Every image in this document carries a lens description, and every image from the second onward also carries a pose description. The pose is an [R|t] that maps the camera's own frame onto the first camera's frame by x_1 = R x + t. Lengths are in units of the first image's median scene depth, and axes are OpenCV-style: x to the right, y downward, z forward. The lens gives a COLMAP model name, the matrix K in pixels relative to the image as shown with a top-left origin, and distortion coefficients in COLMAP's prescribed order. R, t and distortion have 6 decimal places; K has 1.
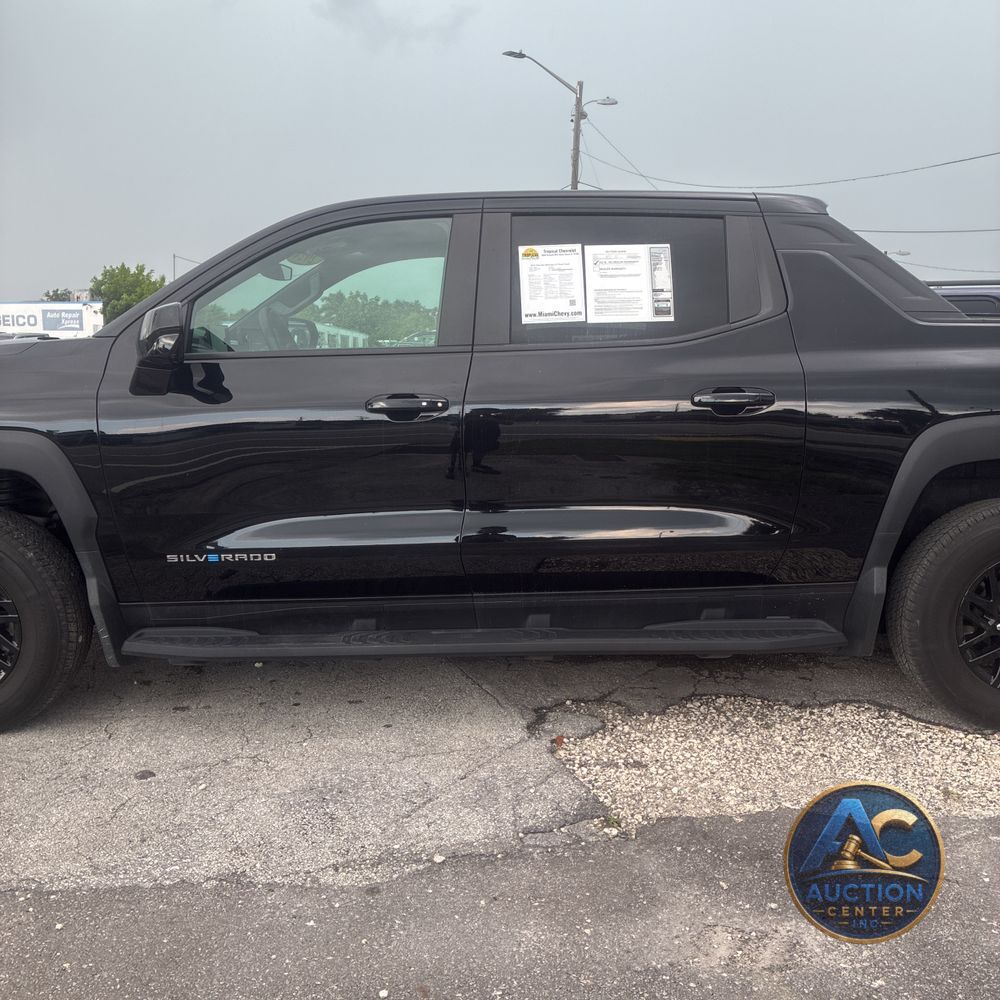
lens RADIAL K [[1034.3, 0, 502.5], [0, 1034.3, 514.6], [0, 0, 1]] dist [0.042892, -0.071140]
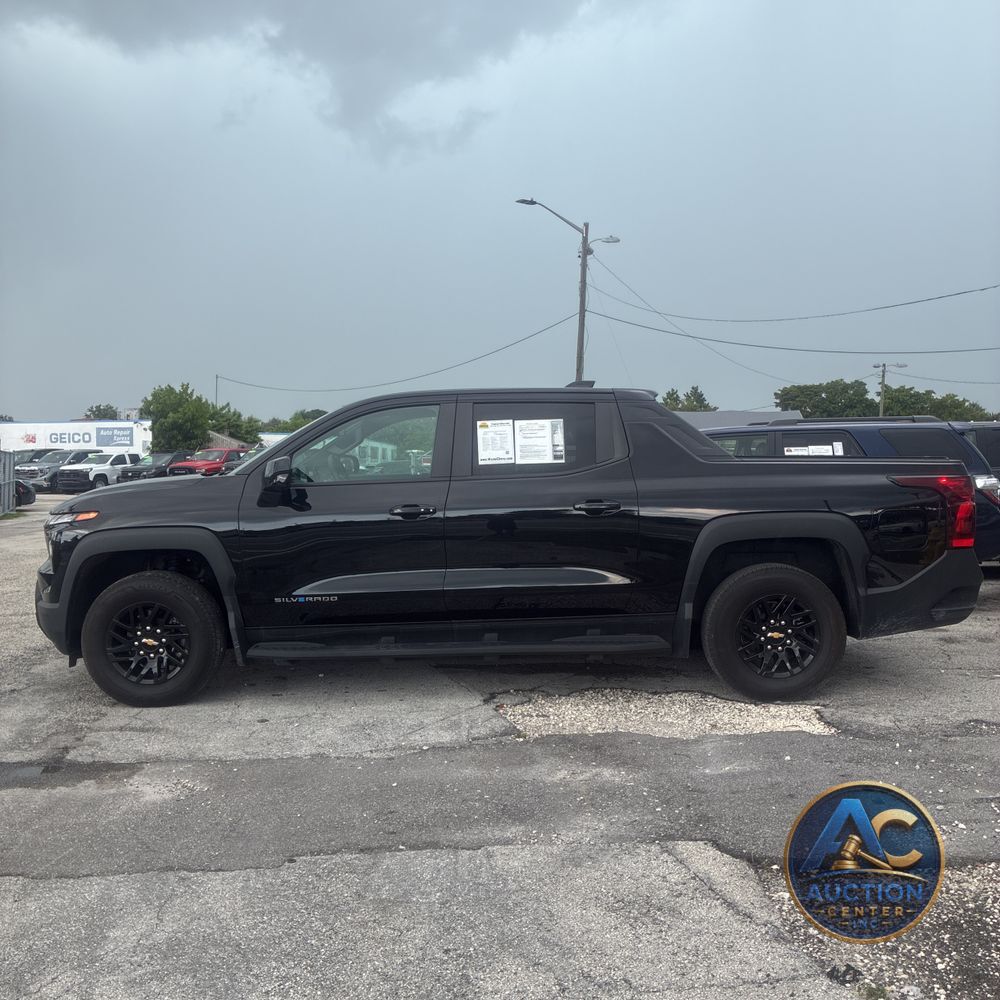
lens RADIAL K [[1042.0, 0, 500.0], [0, 1042.0, 500.0], [0, 0, 1]] dist [0.193280, -0.709045]
pose [[0.999524, -0.009096, -0.029490, 0.105834], [0.005623, 0.993261, -0.115759, 0.080285], [0.030345, 0.115538, 0.992839, -0.747083]]
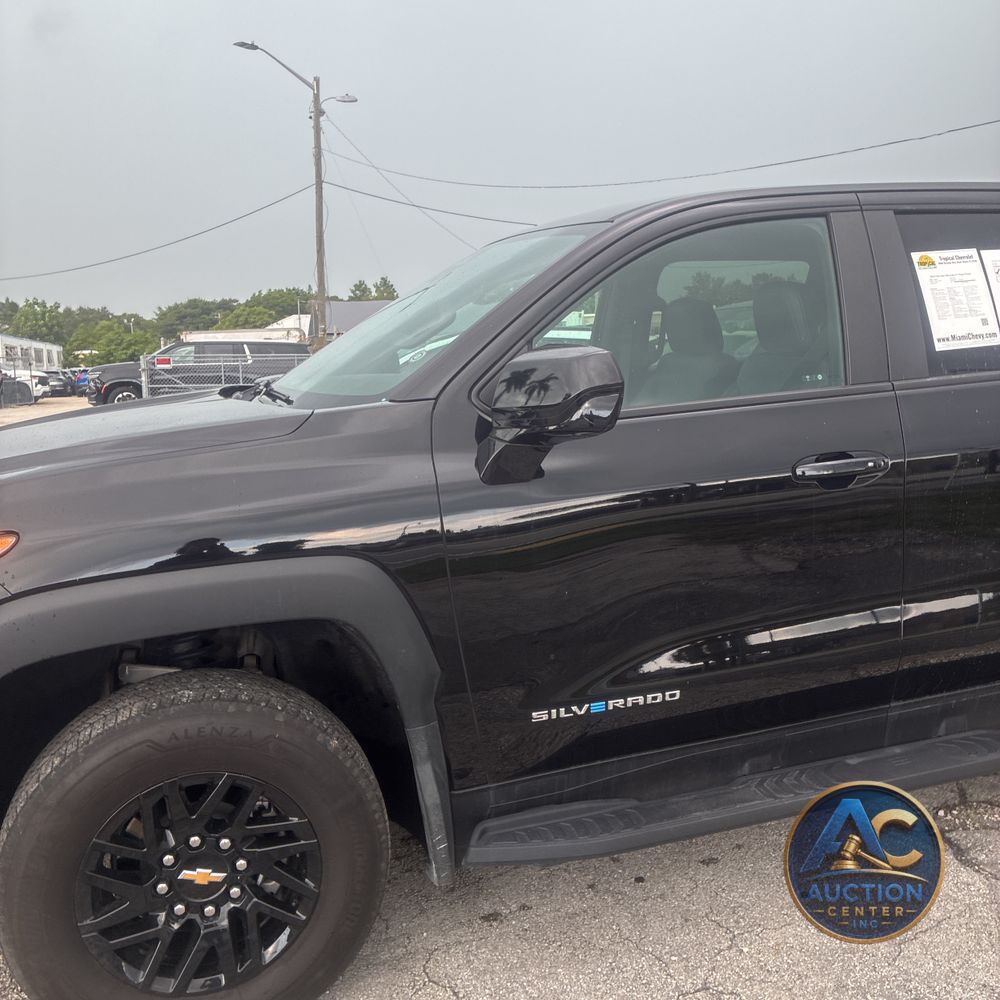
lens RADIAL K [[1028.8, 0, 517.2], [0, 1028.8, 496.2], [0, 0, 1]] dist [0.024624, 0.004755]
pose [[0.951833, -0.084049, 0.294871, -0.512609], [0.088537, 0.996071, -0.001876, -0.100761], [-0.293555, 0.027892, 0.955535, 0.347722]]
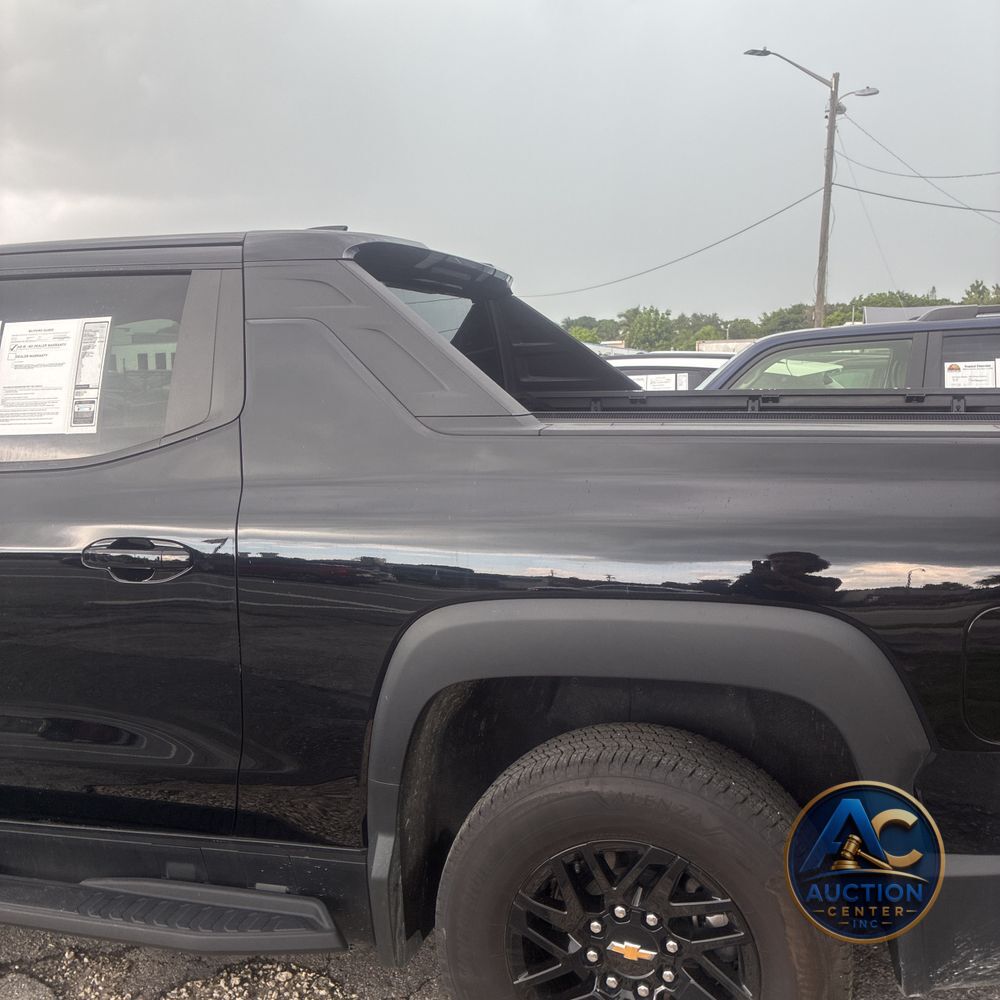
lens RADIAL K [[1032.7, 0, 500.9], [0, 1032.7, 507.0], [0, 0, 1]] dist [0.019192, 0.011628]
pose [[0.953846, 0.017699, -0.299775, 0.606667], [-0.023457, 0.999603, -0.015620, -0.133338], [0.299380, 0.021931, 0.953882, 0.439664]]
